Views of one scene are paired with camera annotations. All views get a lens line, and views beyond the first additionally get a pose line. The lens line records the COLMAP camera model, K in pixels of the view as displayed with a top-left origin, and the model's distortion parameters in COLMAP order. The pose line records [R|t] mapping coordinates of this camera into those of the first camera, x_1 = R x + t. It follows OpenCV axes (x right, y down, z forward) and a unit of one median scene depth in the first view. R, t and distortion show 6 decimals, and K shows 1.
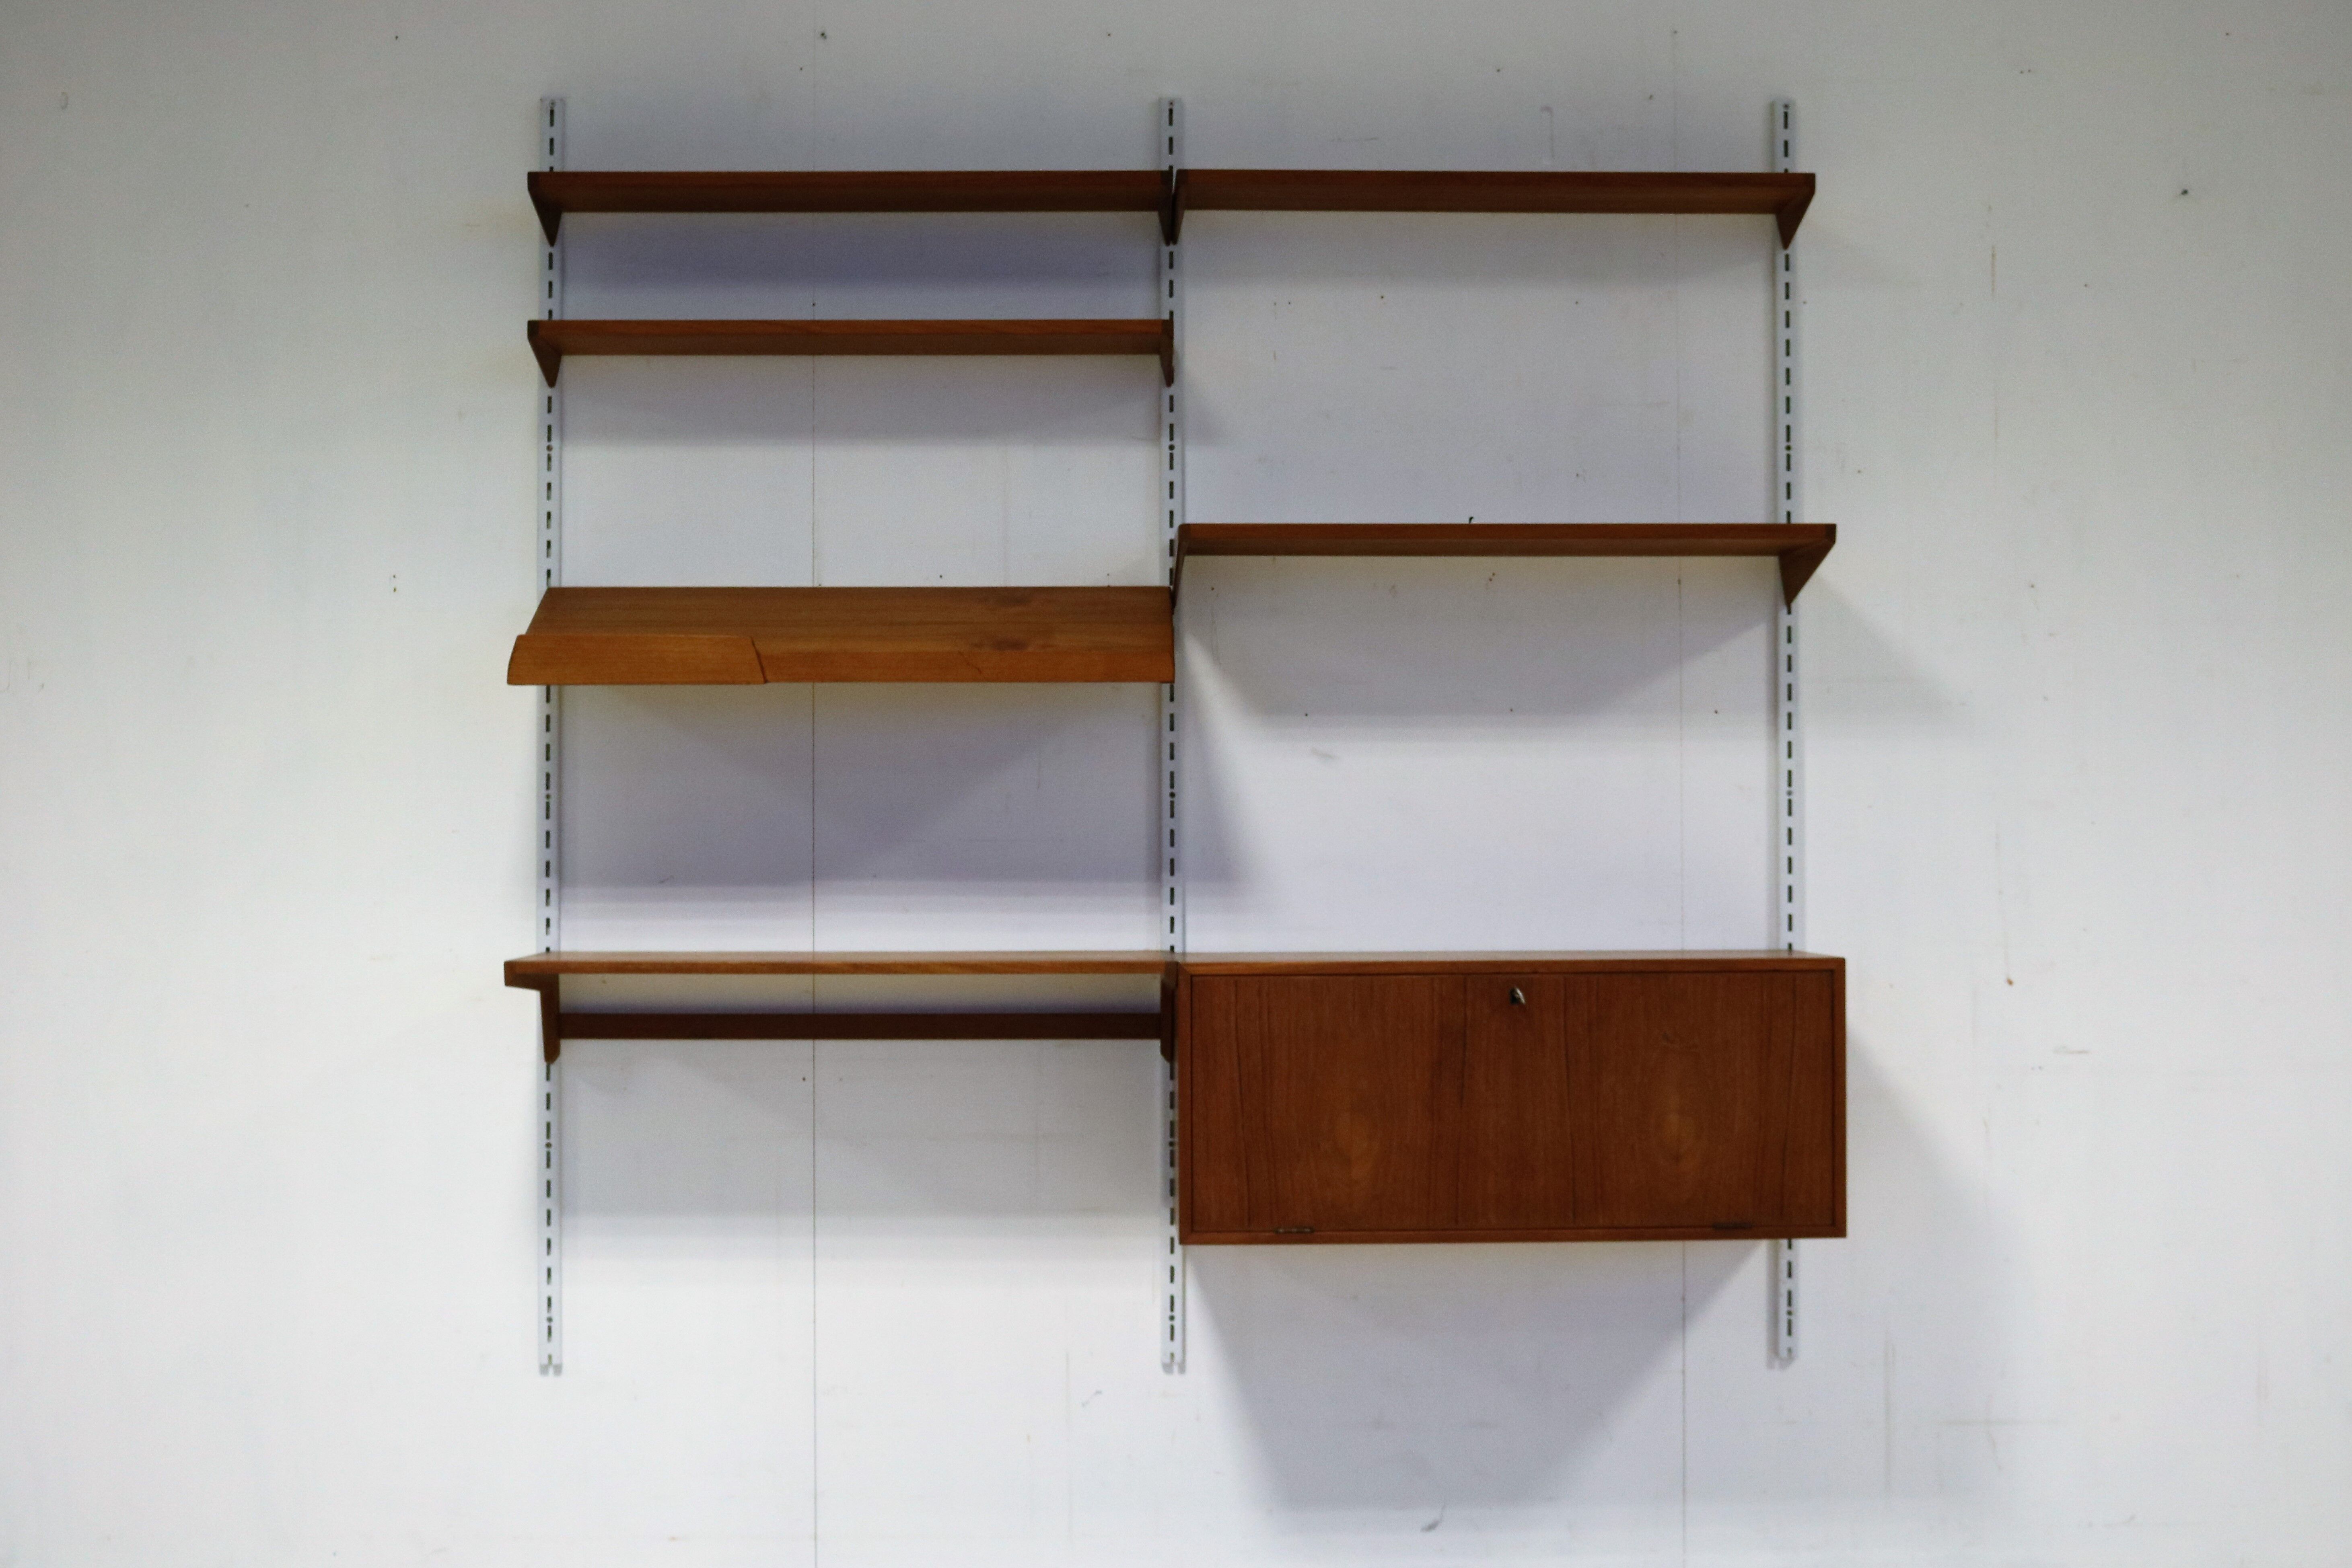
lens RADIAL K [[3163.2, 0, 1184.6], [0, 3163.2, 788.0], [0, 0, 1]] dist [-0.080634, 0.000000]
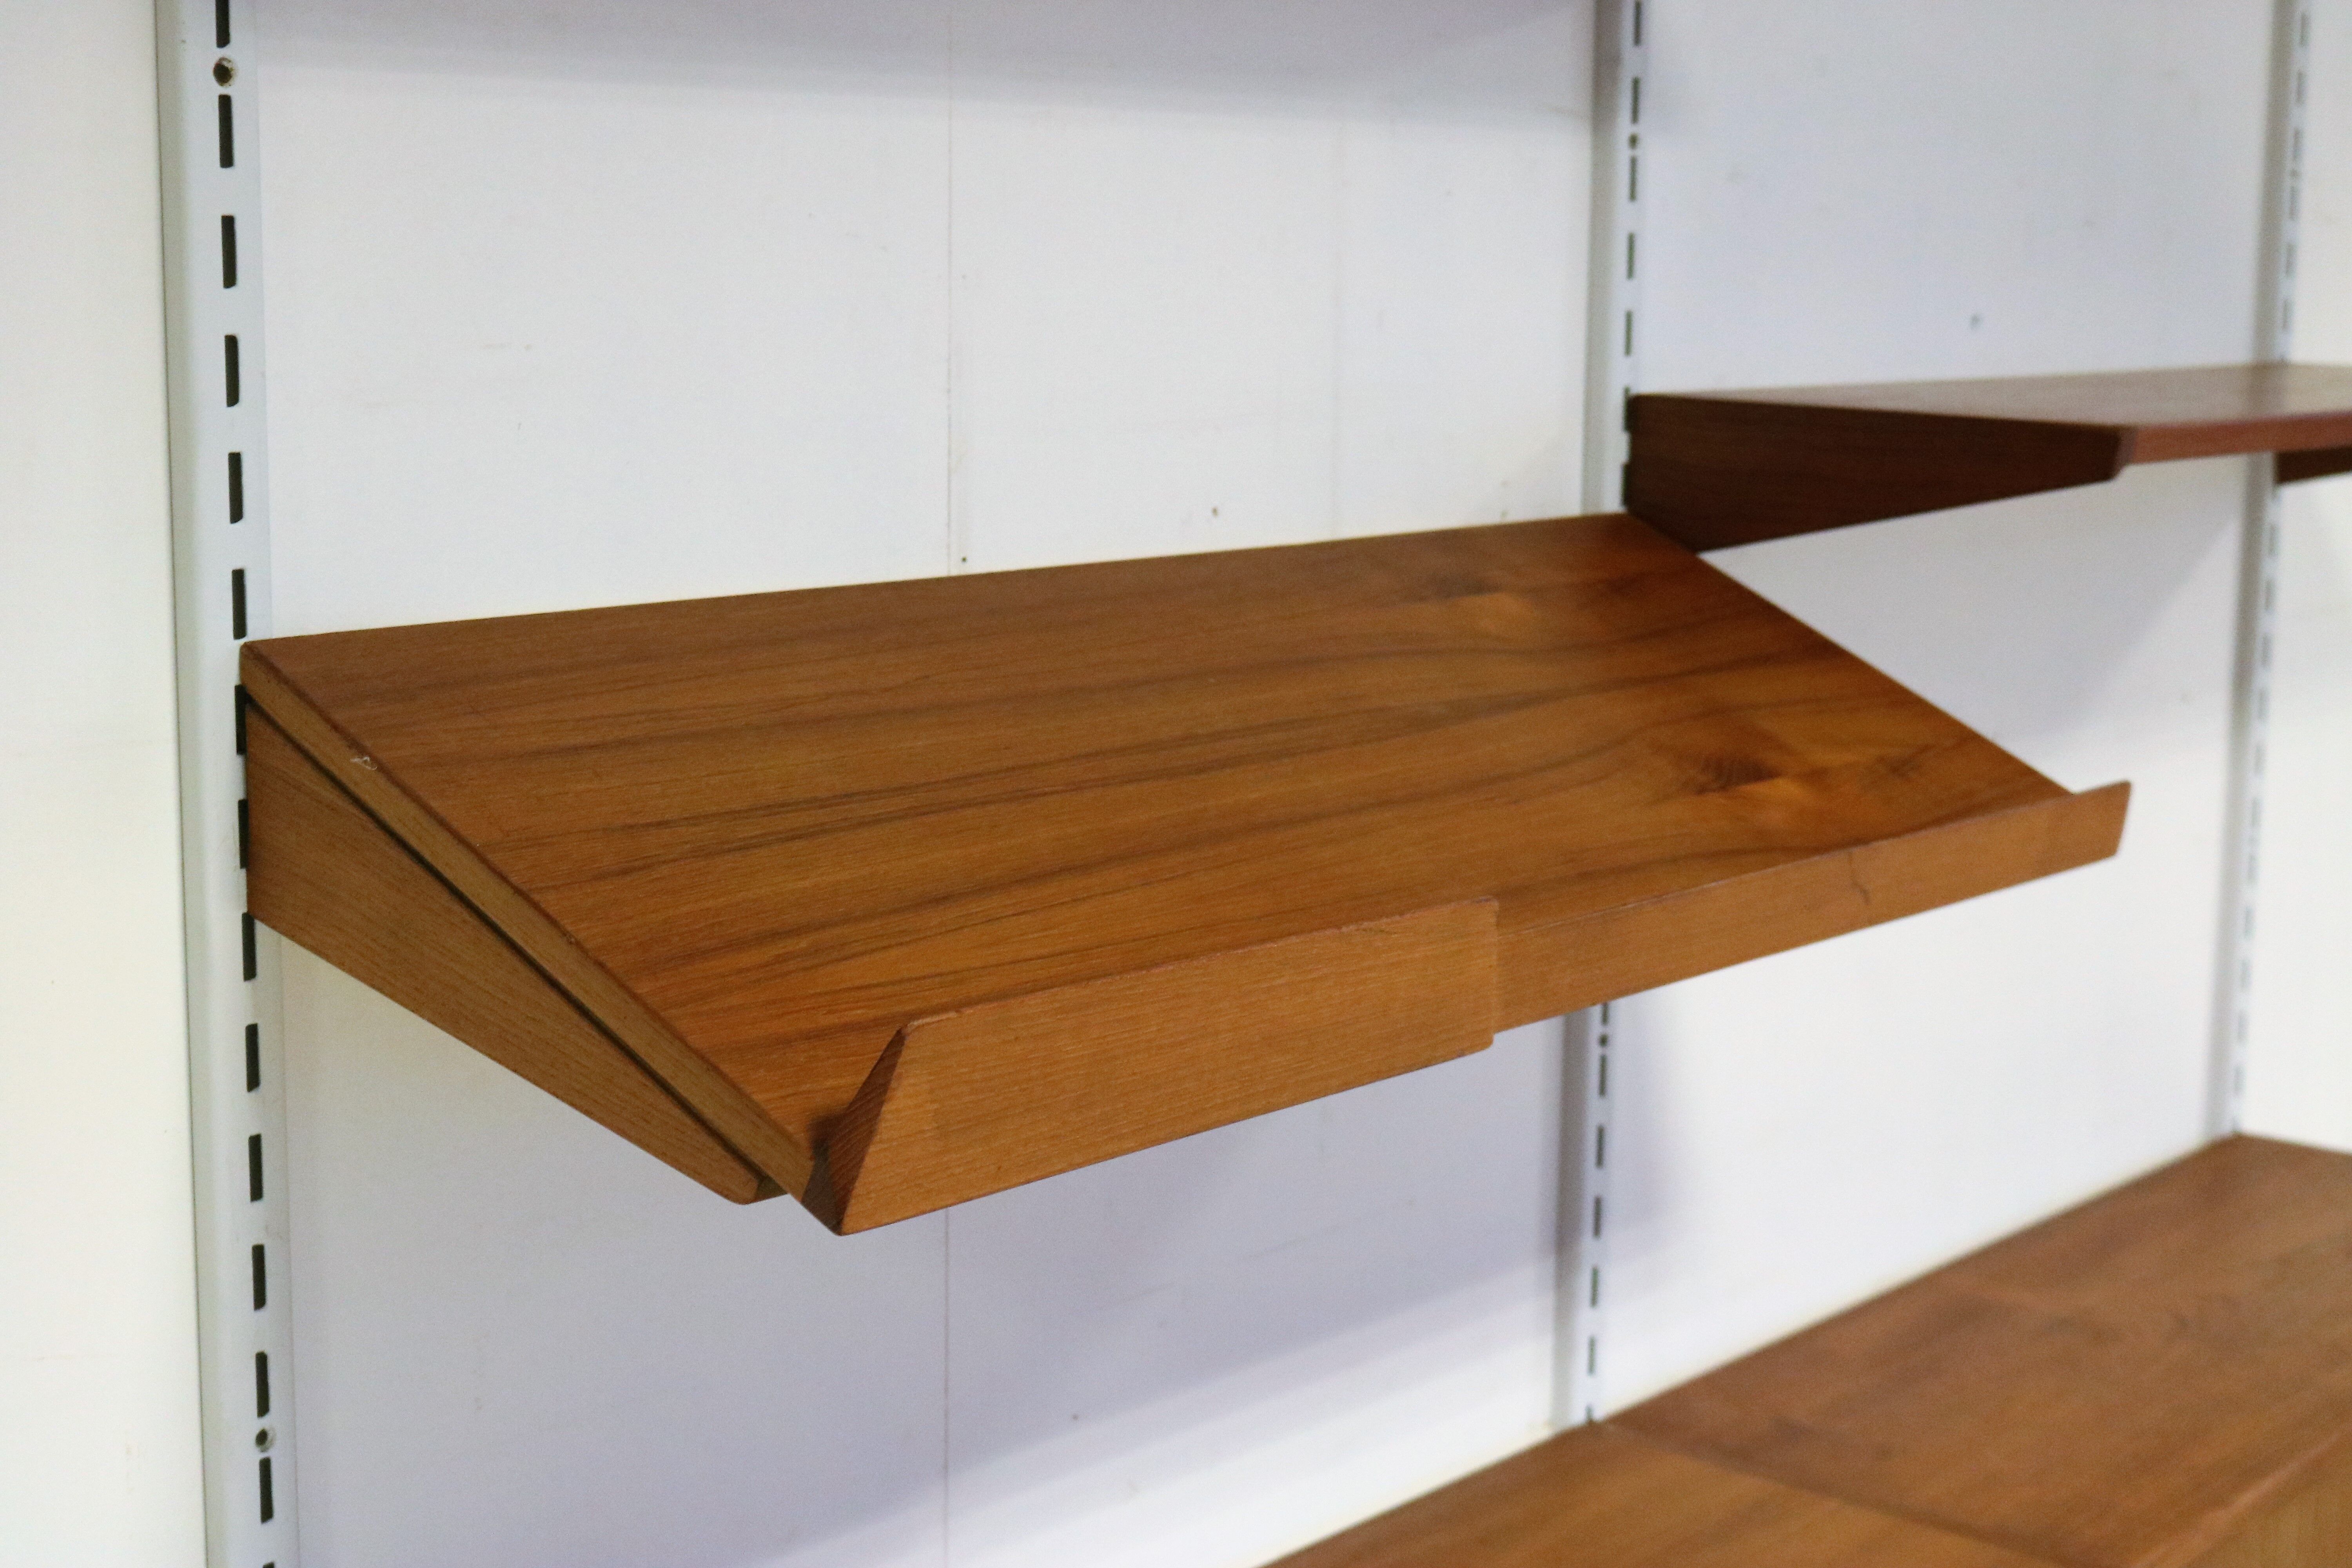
lens RADIAL K [[3487.1, 0, 1192.4], [0, 3487.1, 800.1], [0, 0, 1]] dist [-0.041456, 0.000000]
pose [[0.665952, -0.109535, 0.737909, -0.355461], [-0.032268, 0.984006, 0.175188, -0.101845], [-0.745297, -0.140478, 0.651766, 0.759697]]
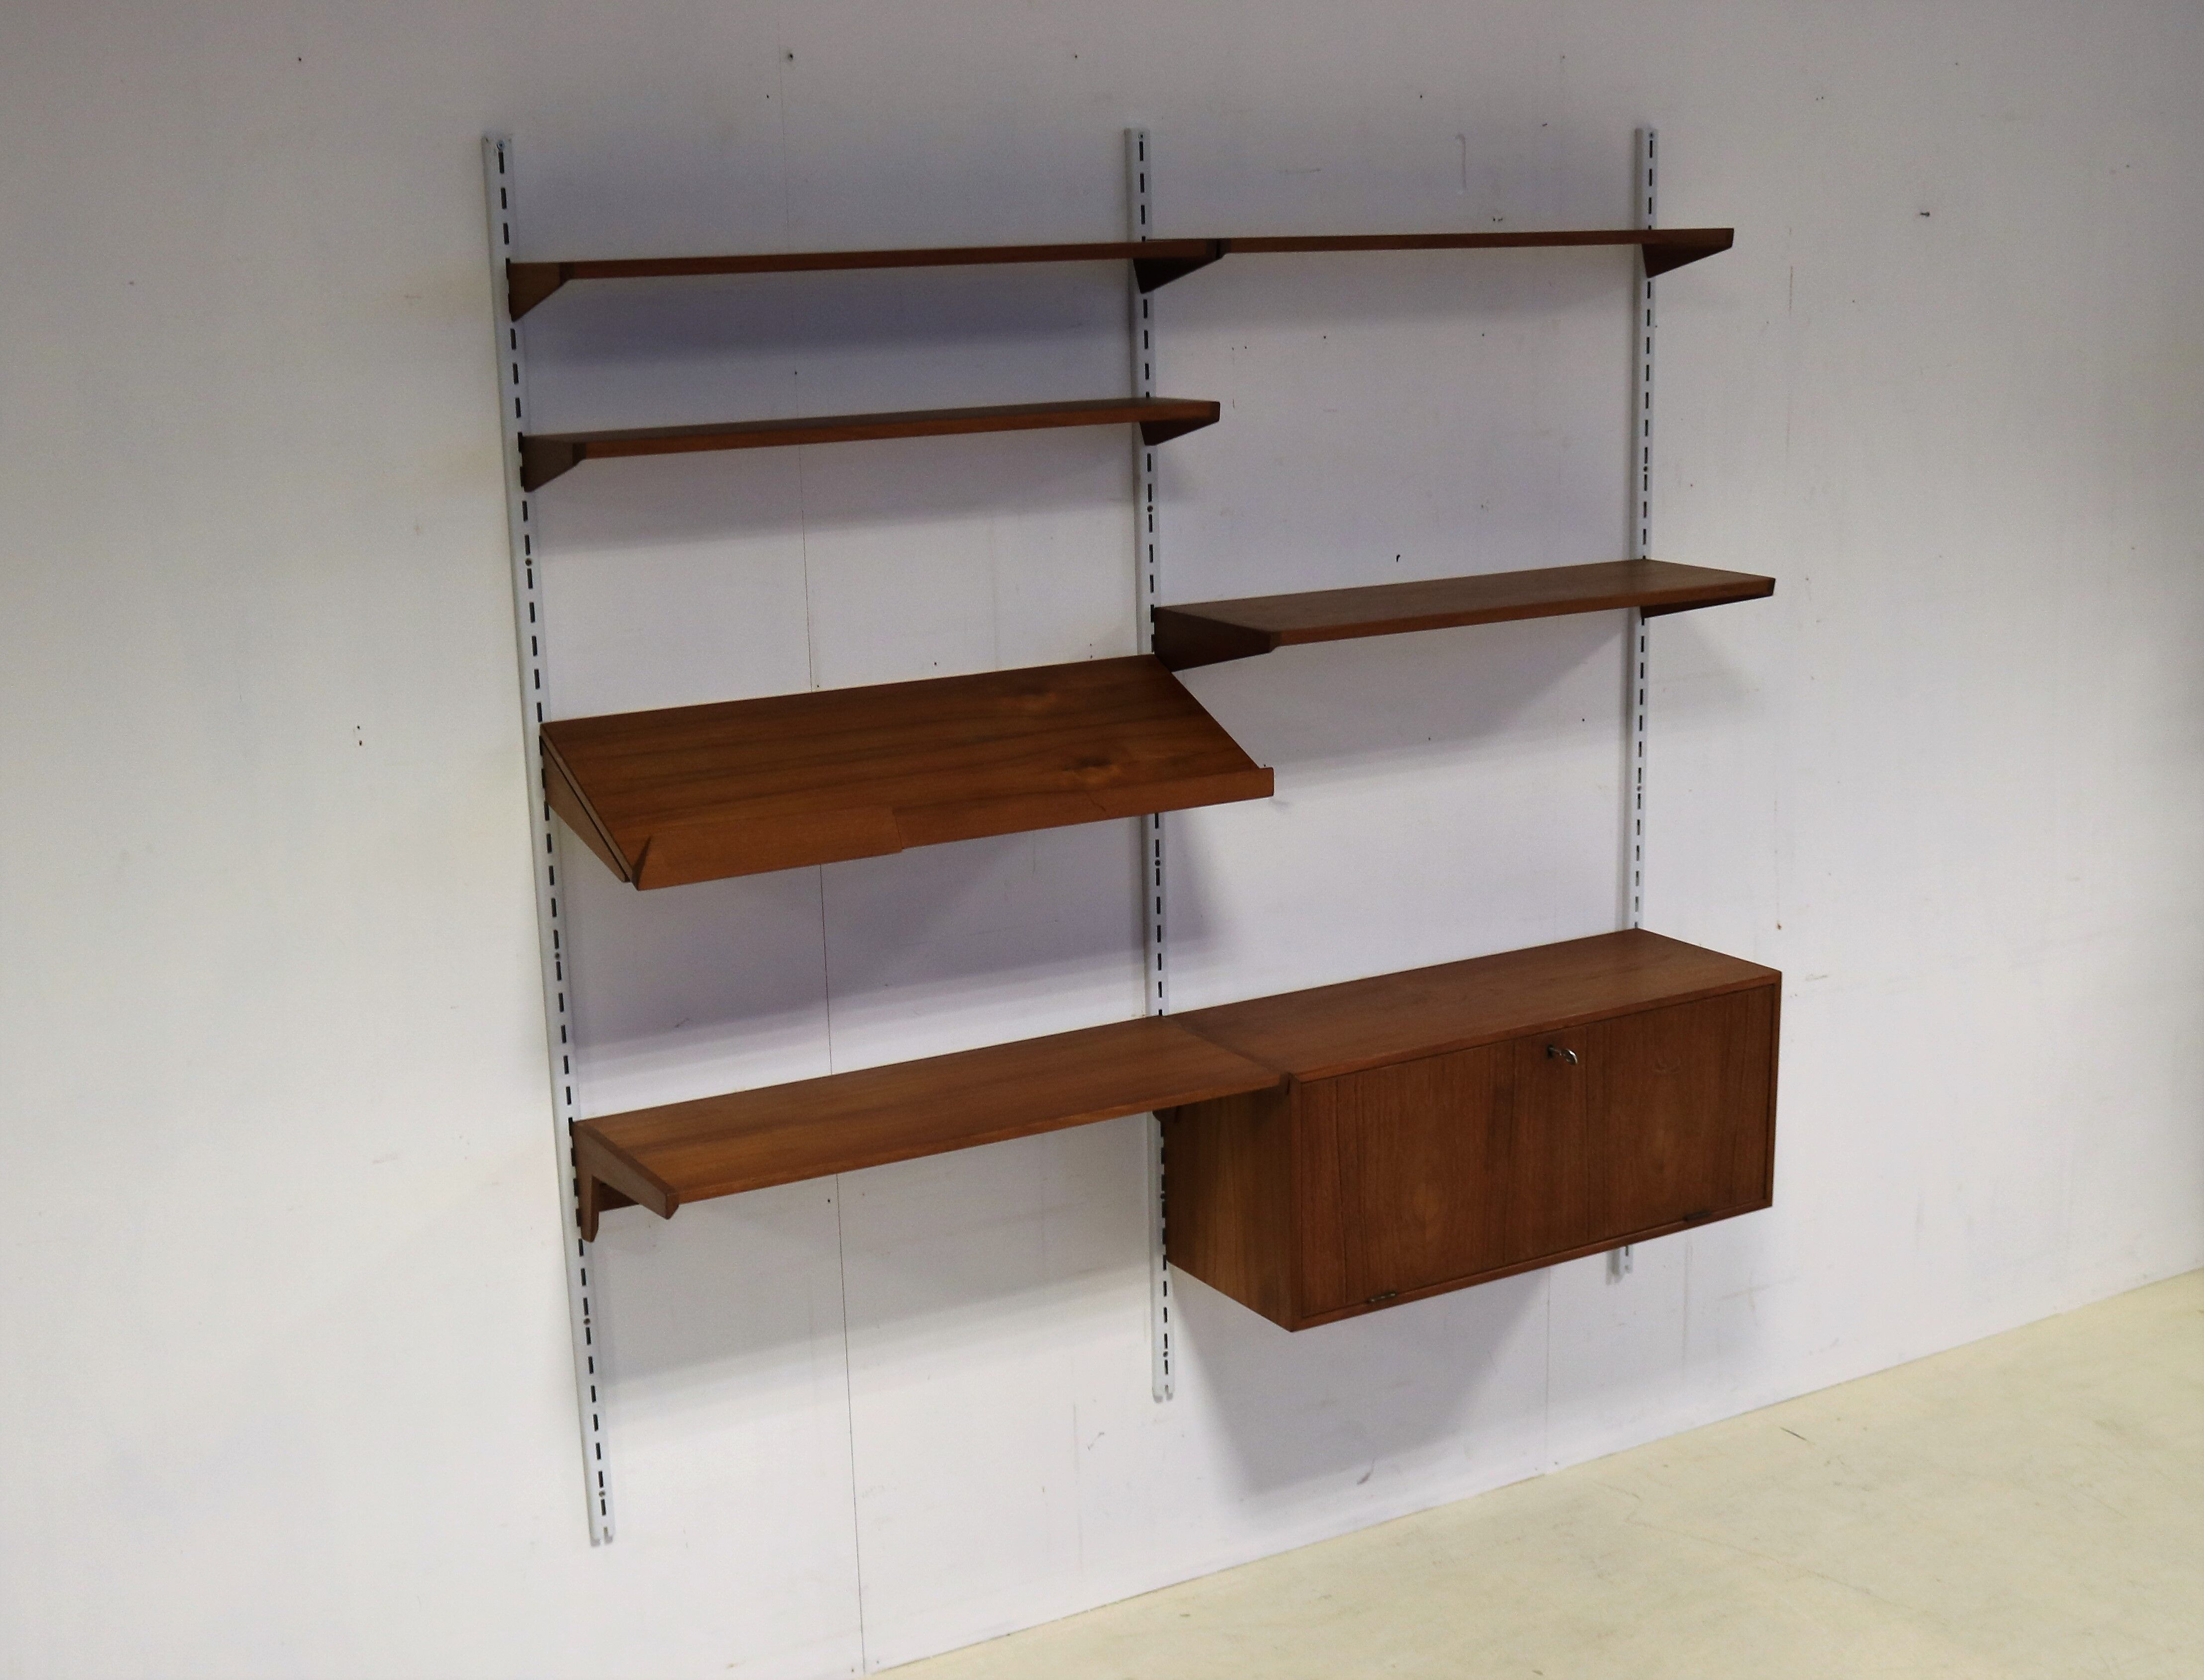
lens RADIAL K [[2853.2, 0, 1129.6], [0, 2853.2, 997.6], [0, 0, 1]] dist [-0.130465, 0.000000]
pose [[0.871311, -0.146311, 0.468413, -0.435902], [0.010324, 0.959773, 0.280586, -0.207993], [-0.490623, -0.239642, 0.837771, 0.246857]]
